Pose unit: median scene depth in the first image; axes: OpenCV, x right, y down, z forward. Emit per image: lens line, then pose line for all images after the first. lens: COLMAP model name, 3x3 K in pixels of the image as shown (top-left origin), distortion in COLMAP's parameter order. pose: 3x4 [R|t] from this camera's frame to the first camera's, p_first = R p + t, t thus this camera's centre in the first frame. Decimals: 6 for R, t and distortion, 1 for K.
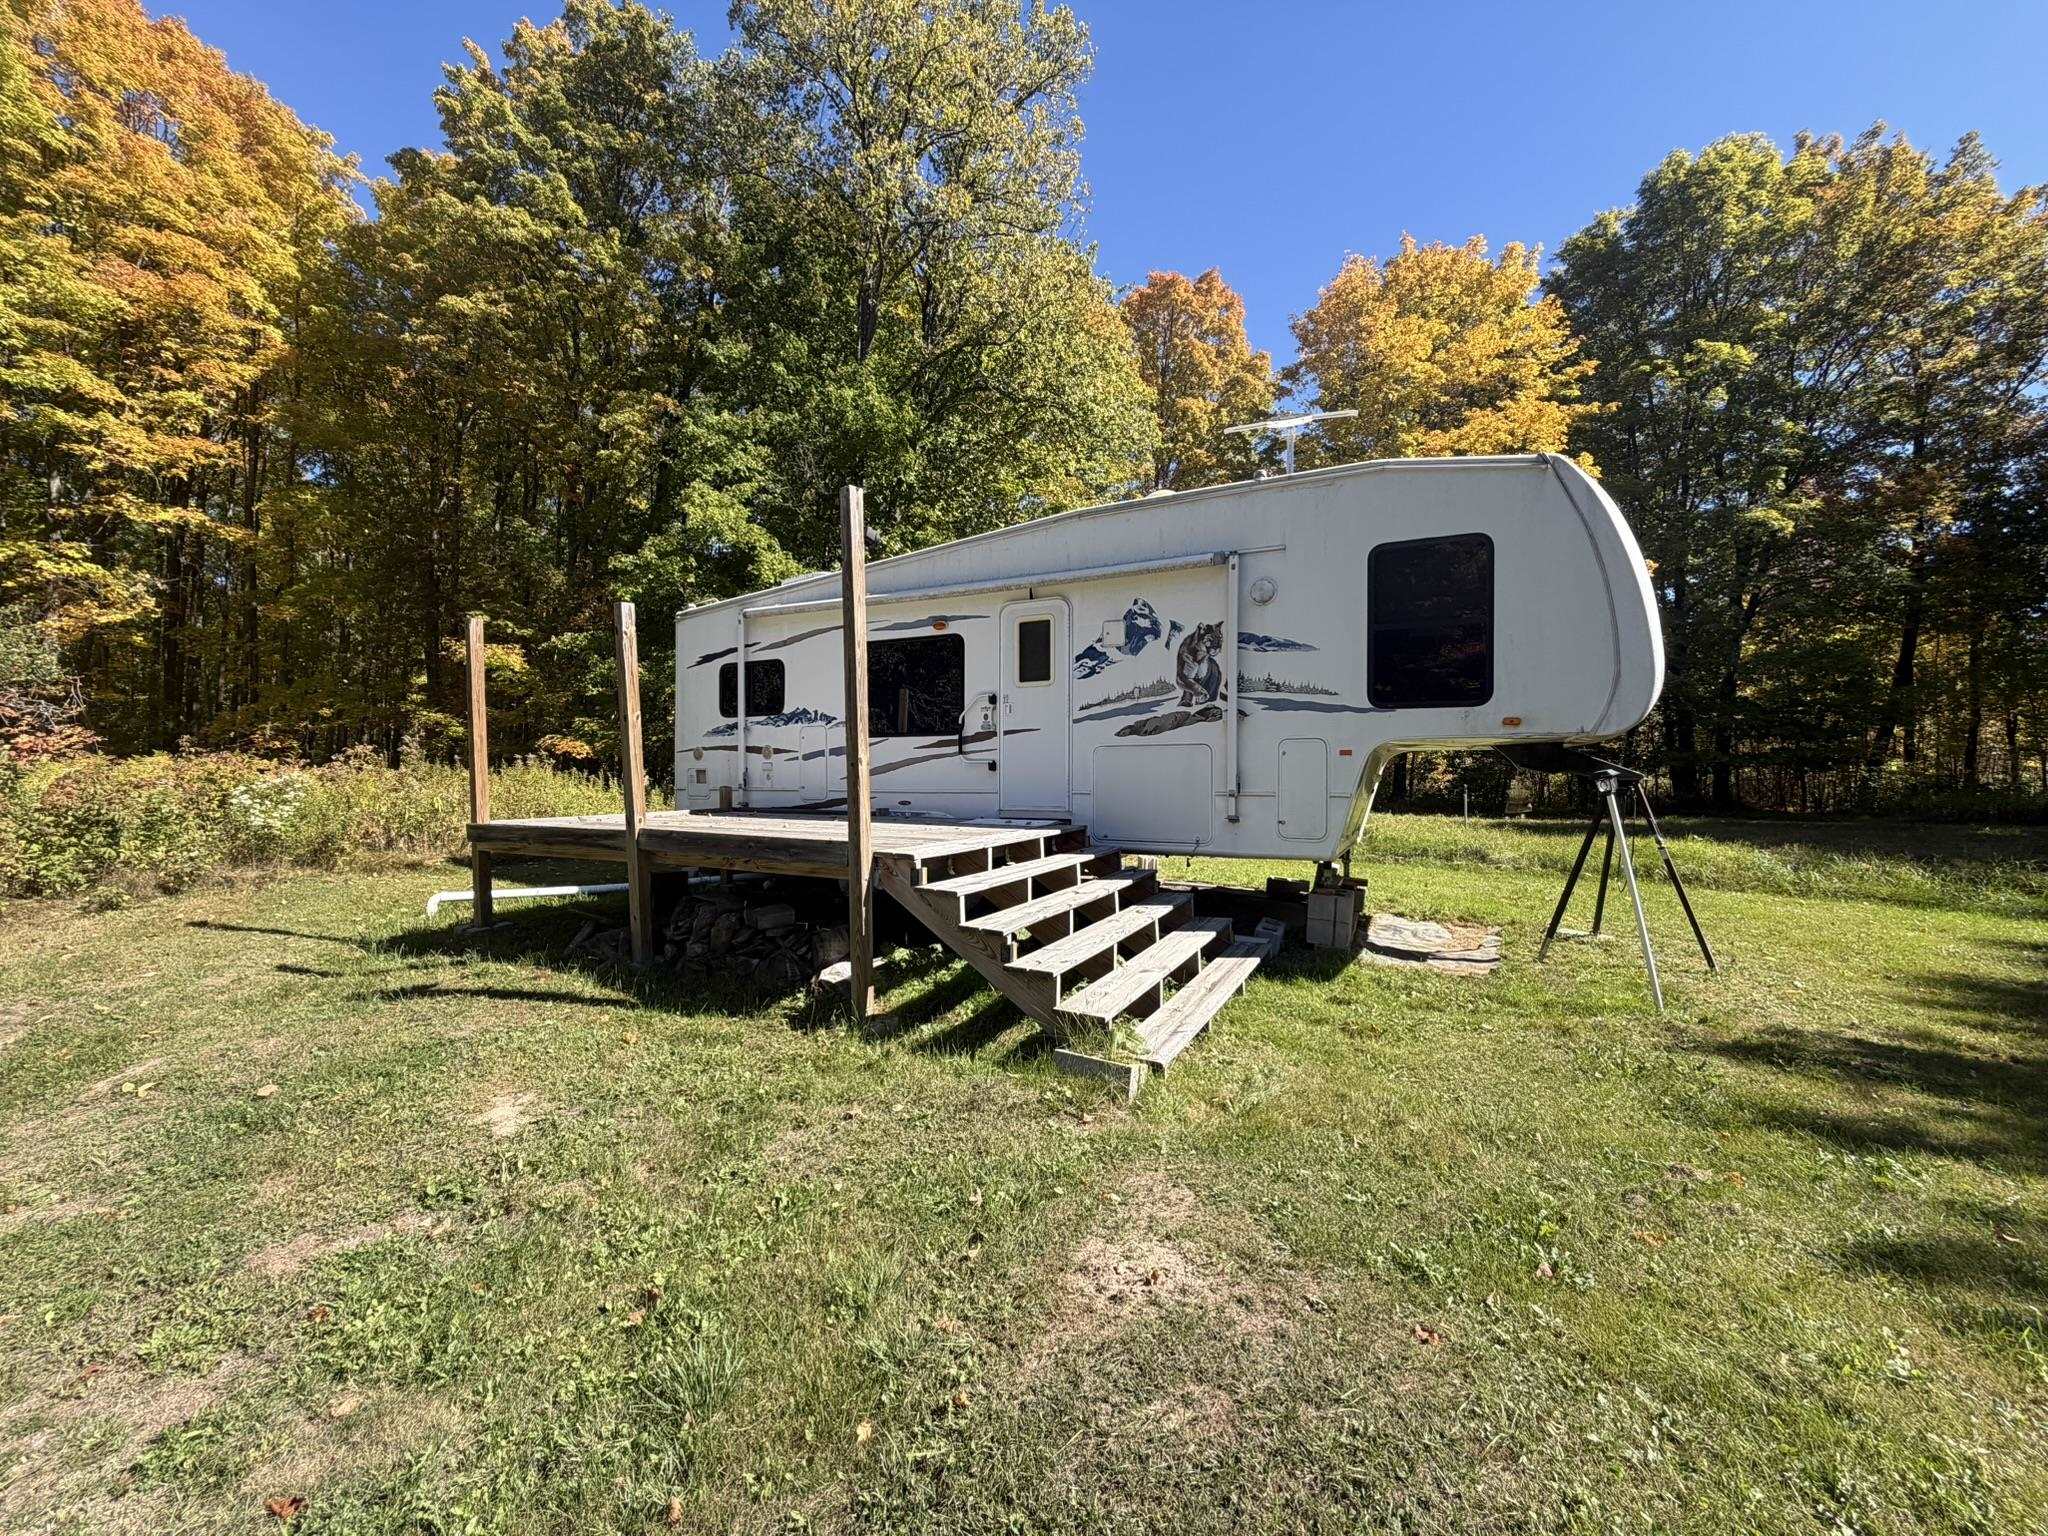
lens RADIAL K [[819.8, 0, 1024.2], [0, 819.8, 760.6], [0, 0, 1]] dist [-0.001417, 0.000218]
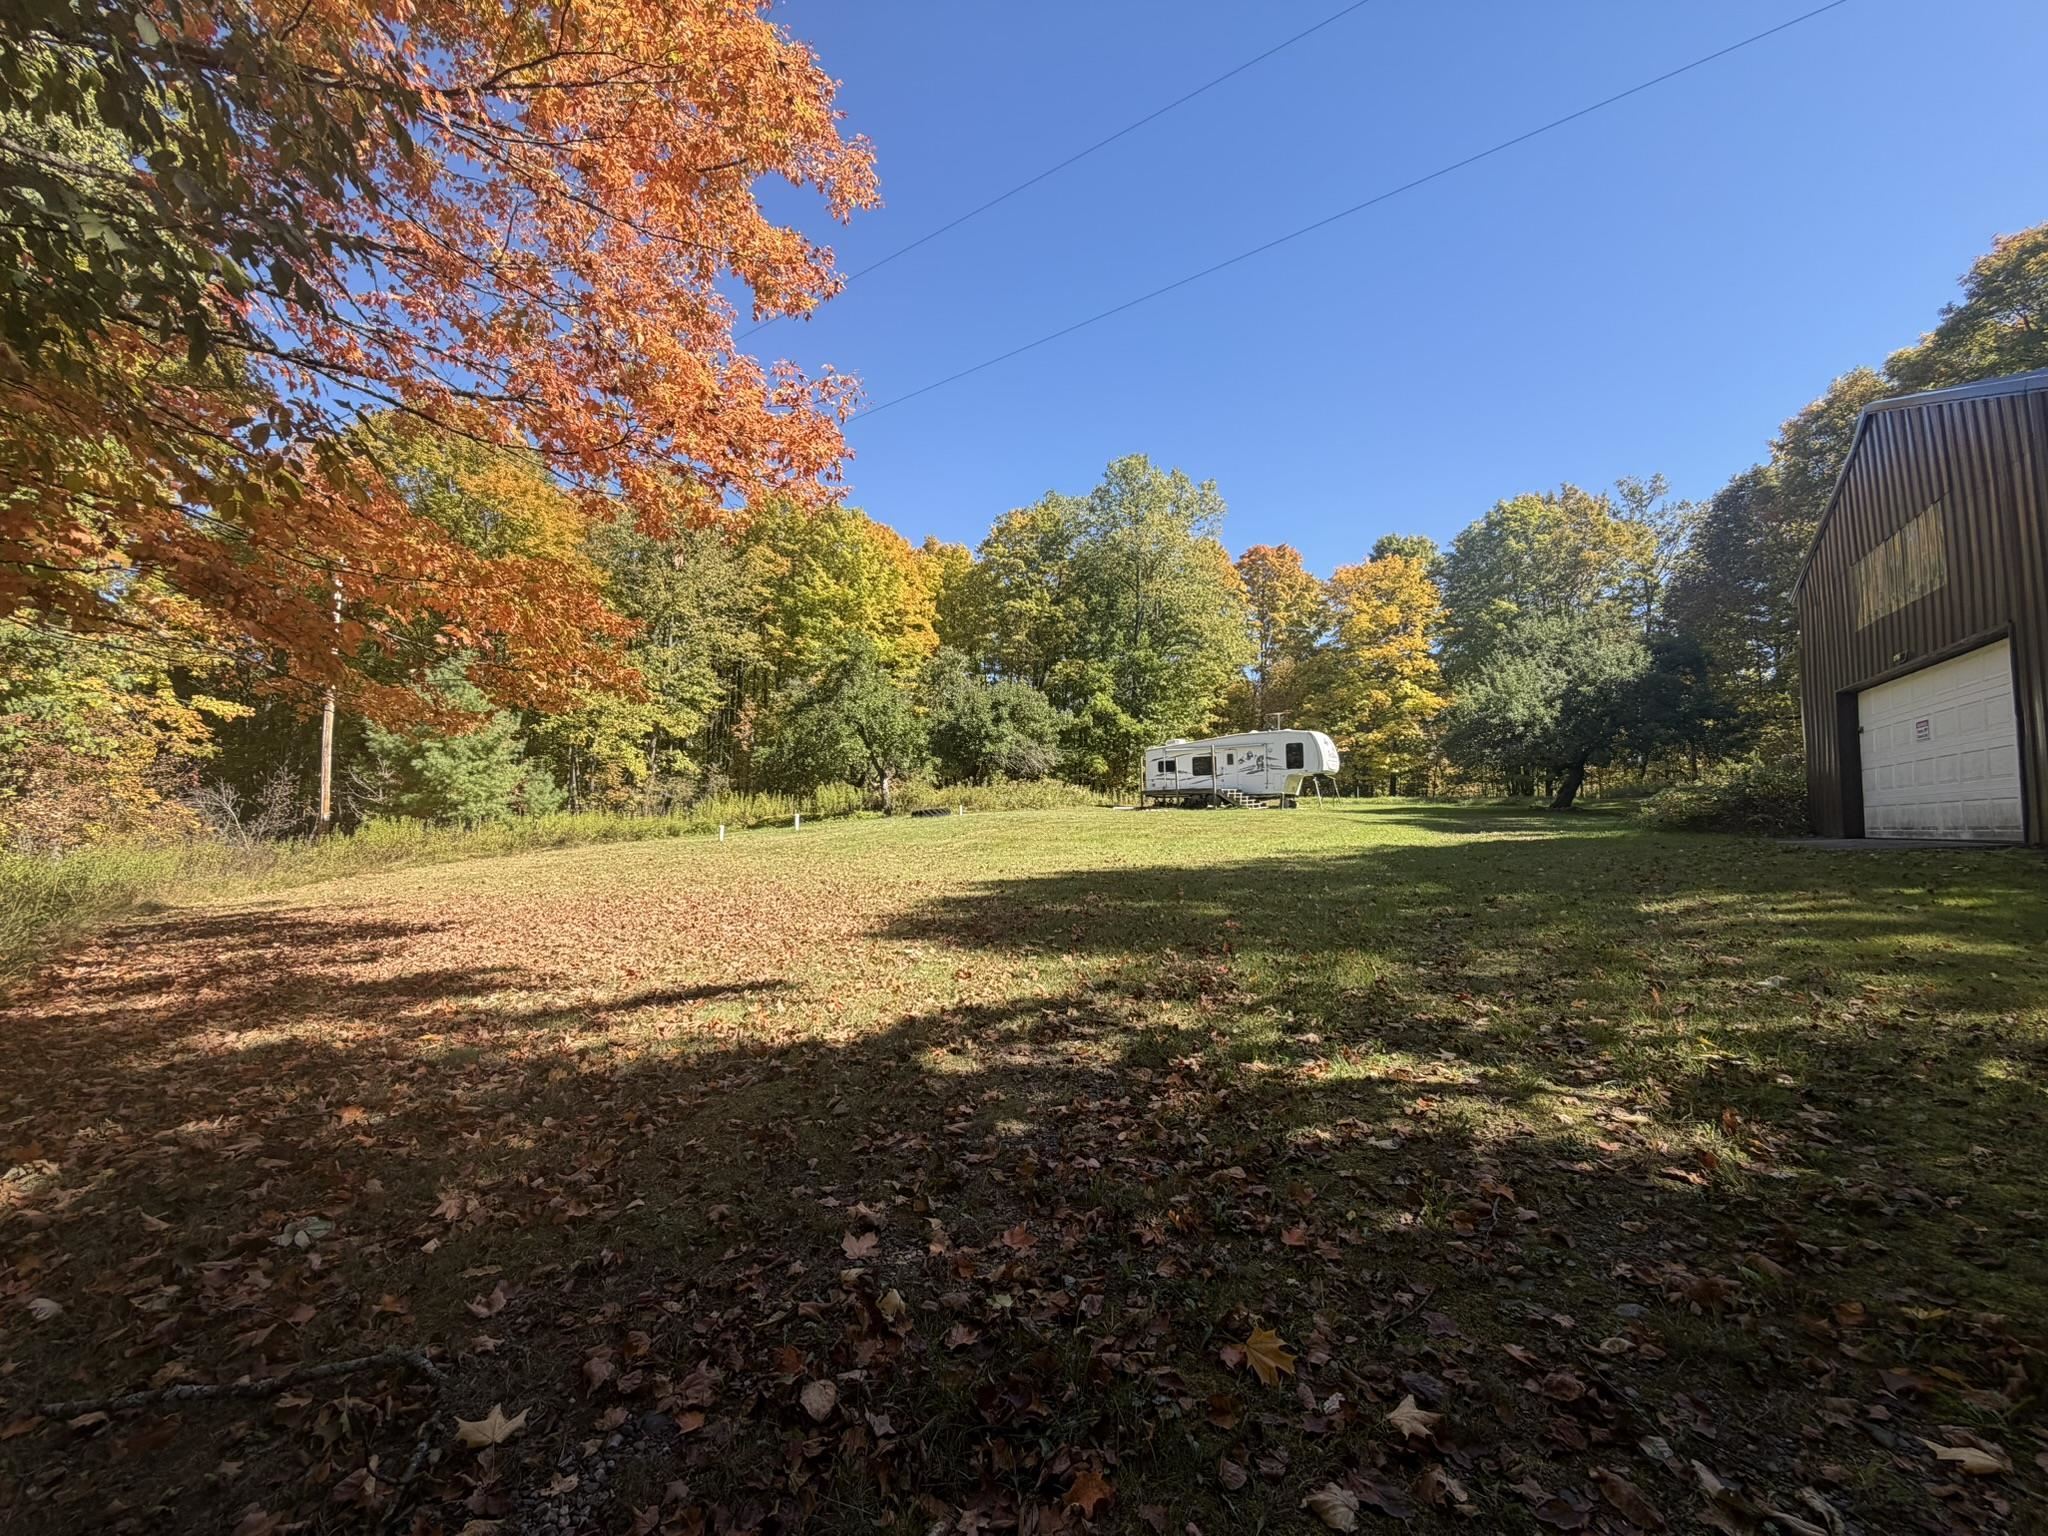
lens RADIAL K [[819.8, 0, 1024.2], [0, 819.8, 760.6], [0, 0, 1]] dist [-0.001417, 0.000218]
pose [[0.988794, -0.027951, -0.146647, -0.240510], [0.020704, 0.998499, -0.050713, 0.054975], [0.147844, 0.047109, 0.987888, -2.034493]]
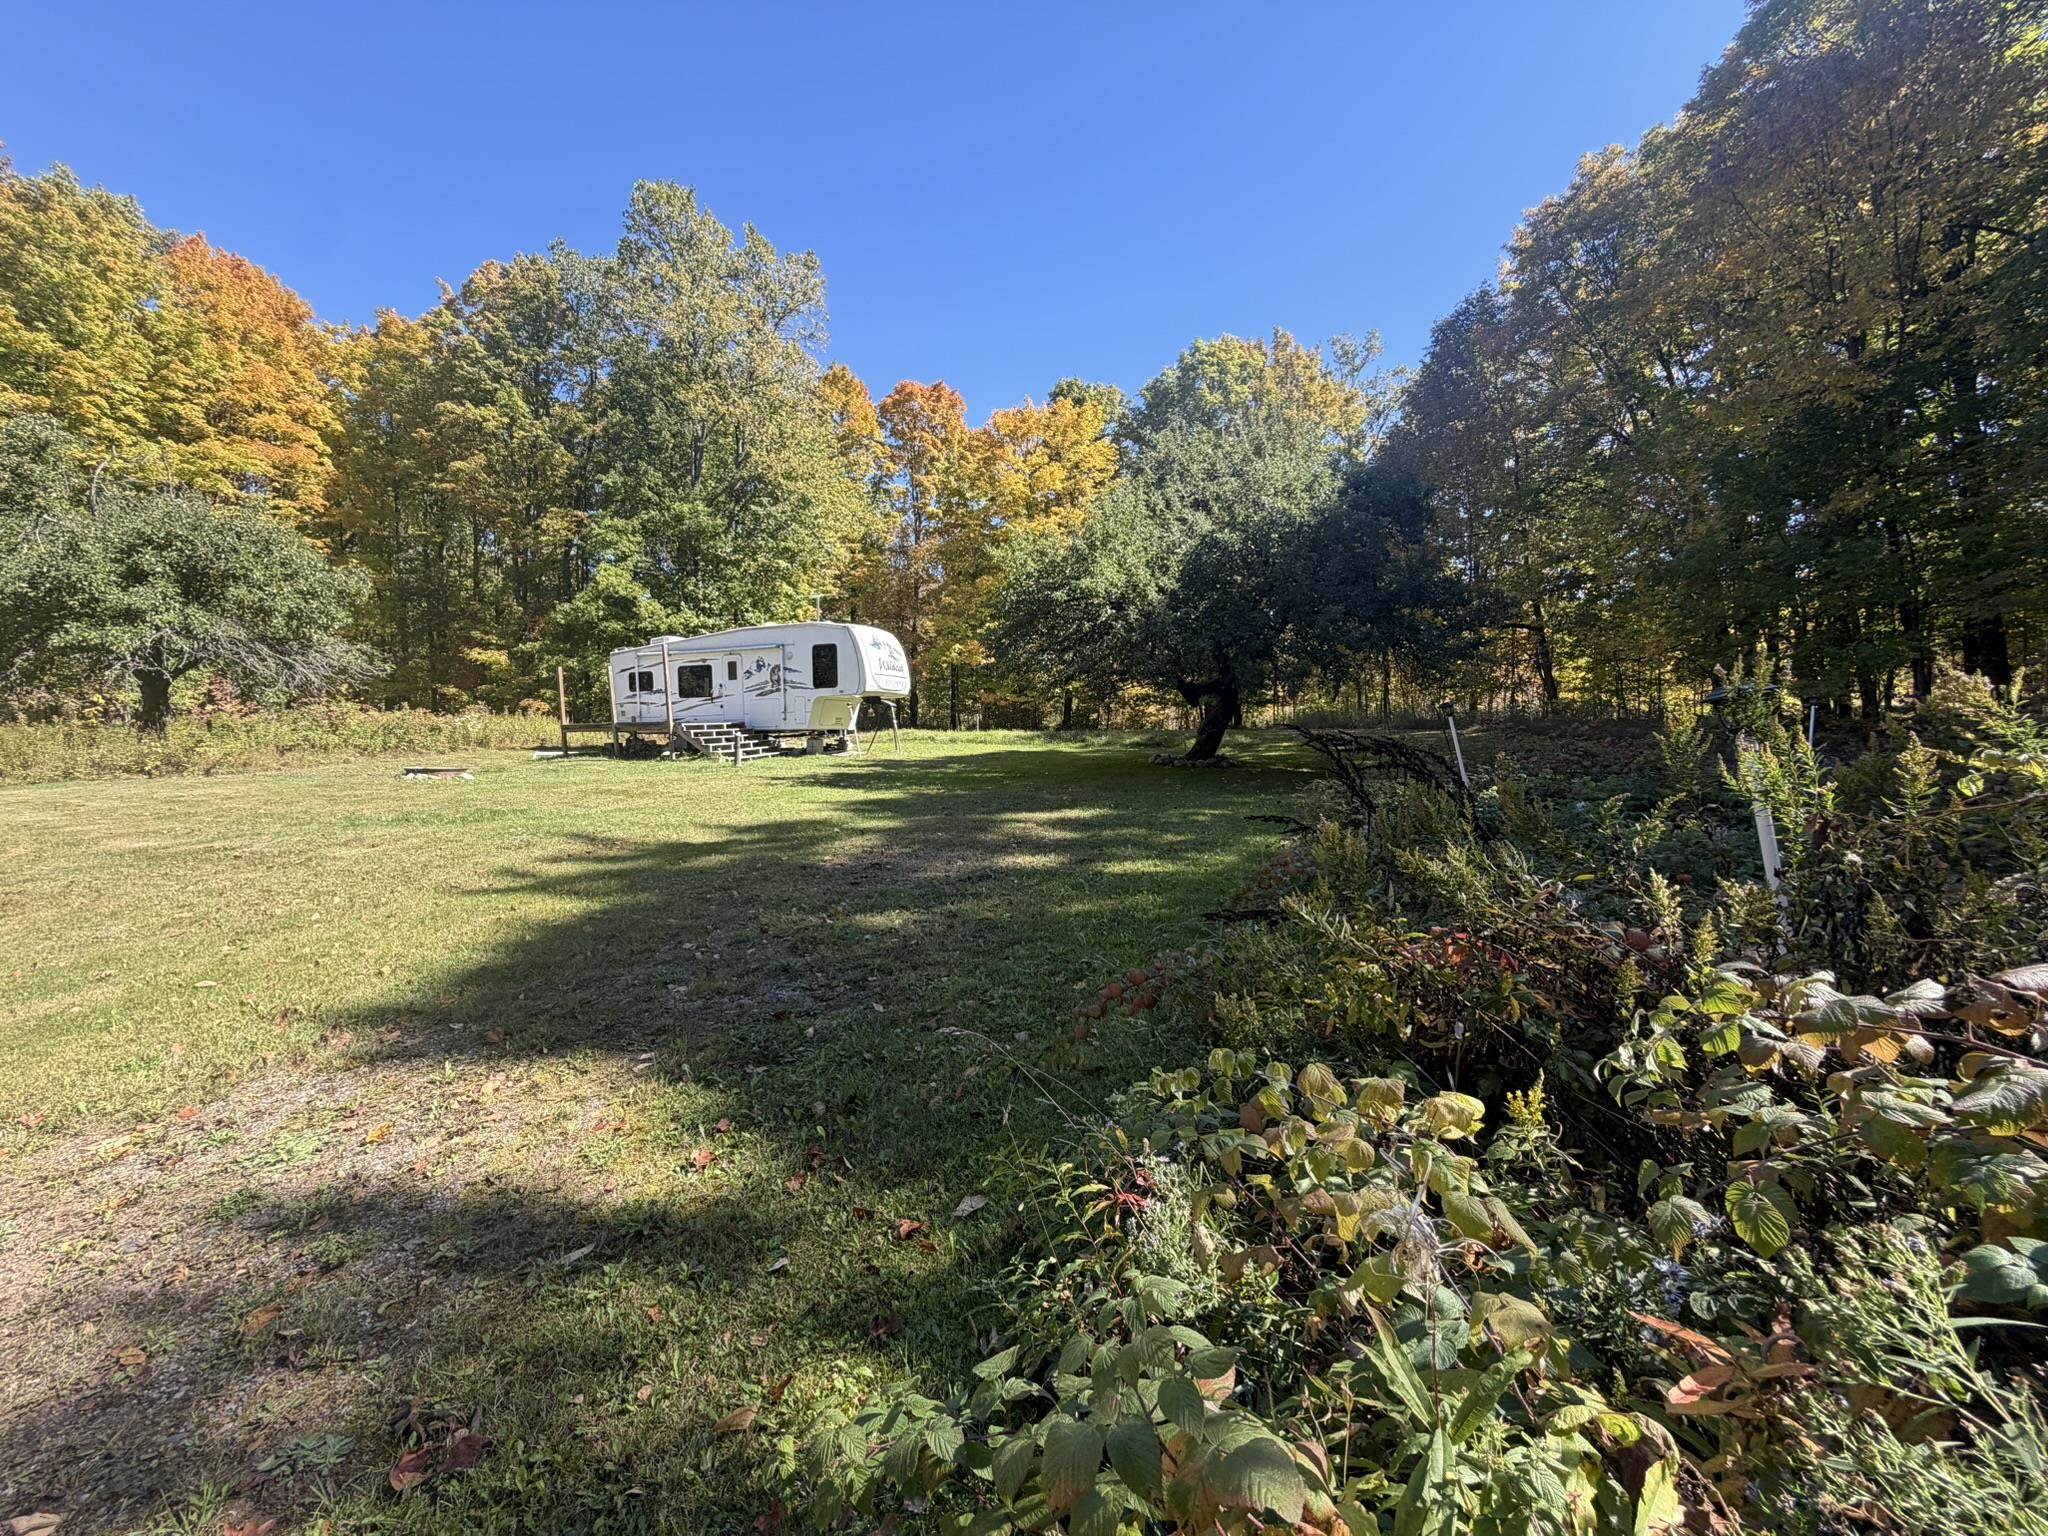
lens RADIAL K [[819.8, 0, 1024.2], [0, 819.8, 760.6], [0, 0, 1]] dist [-0.001417, 0.000218]
pose [[0.992134, -0.027699, 0.122074, 0.331669], [0.020760, 0.998115, 0.057756, 0.025784], [-0.123443, -0.054768, 0.990839, -1.048465]]
